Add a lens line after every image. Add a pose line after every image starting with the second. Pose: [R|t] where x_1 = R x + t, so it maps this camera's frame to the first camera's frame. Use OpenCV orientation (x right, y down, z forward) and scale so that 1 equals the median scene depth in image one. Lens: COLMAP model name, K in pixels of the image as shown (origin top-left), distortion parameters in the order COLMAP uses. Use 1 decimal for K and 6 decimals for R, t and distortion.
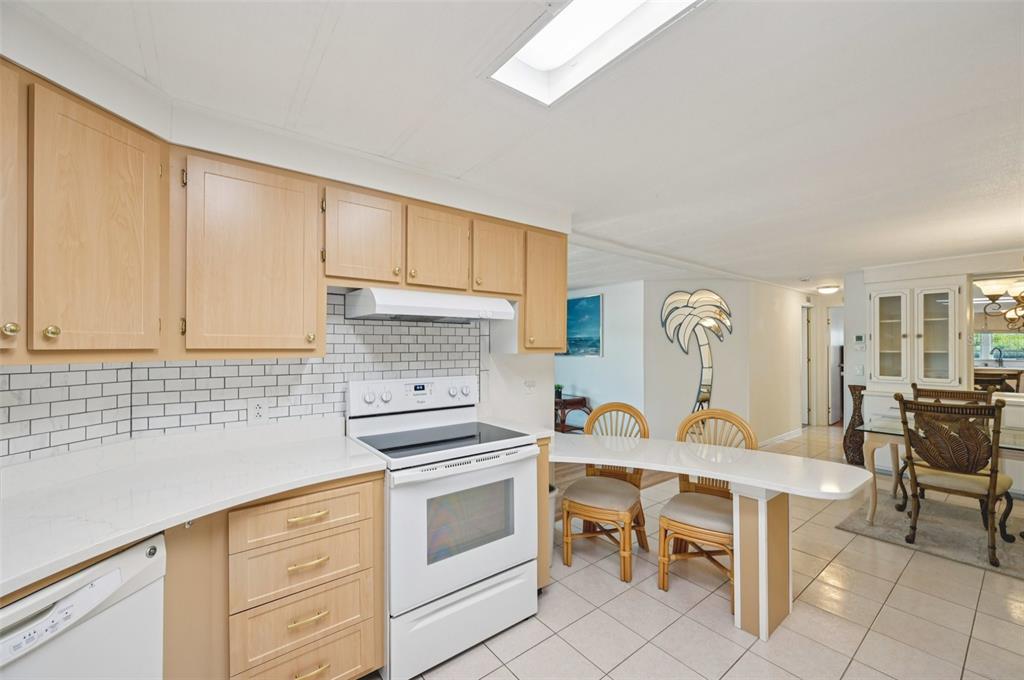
lens RADIAL K [[406.2, 0, 517.2], [0, 406.2, 342.4], [0, 0, 1]] dist [-0.000068, 0.000031]
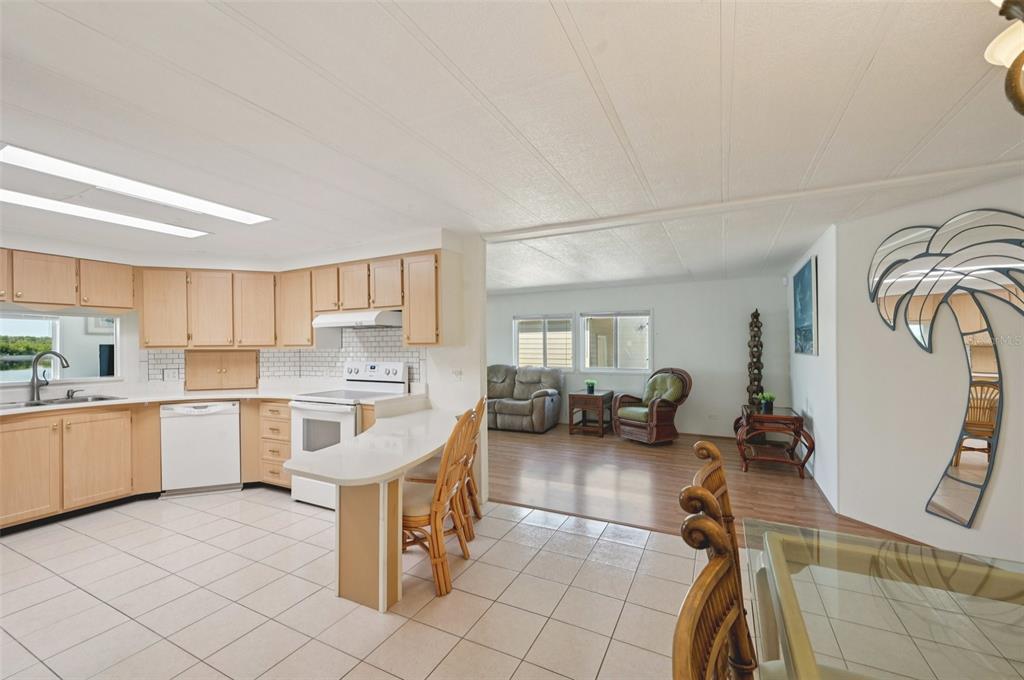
lens RADIAL K [[419.4, 0, 512.0], [0, 419.4, 340.0], [0, 0, 1]] dist [-0.000149, 0.000012]
pose [[0.416898, -0.016840, -0.908797, 1.301414], [0.017077, 0.999797, -0.010692, 0.021106], [0.908793, -0.011062, 0.417101, 0.656830]]
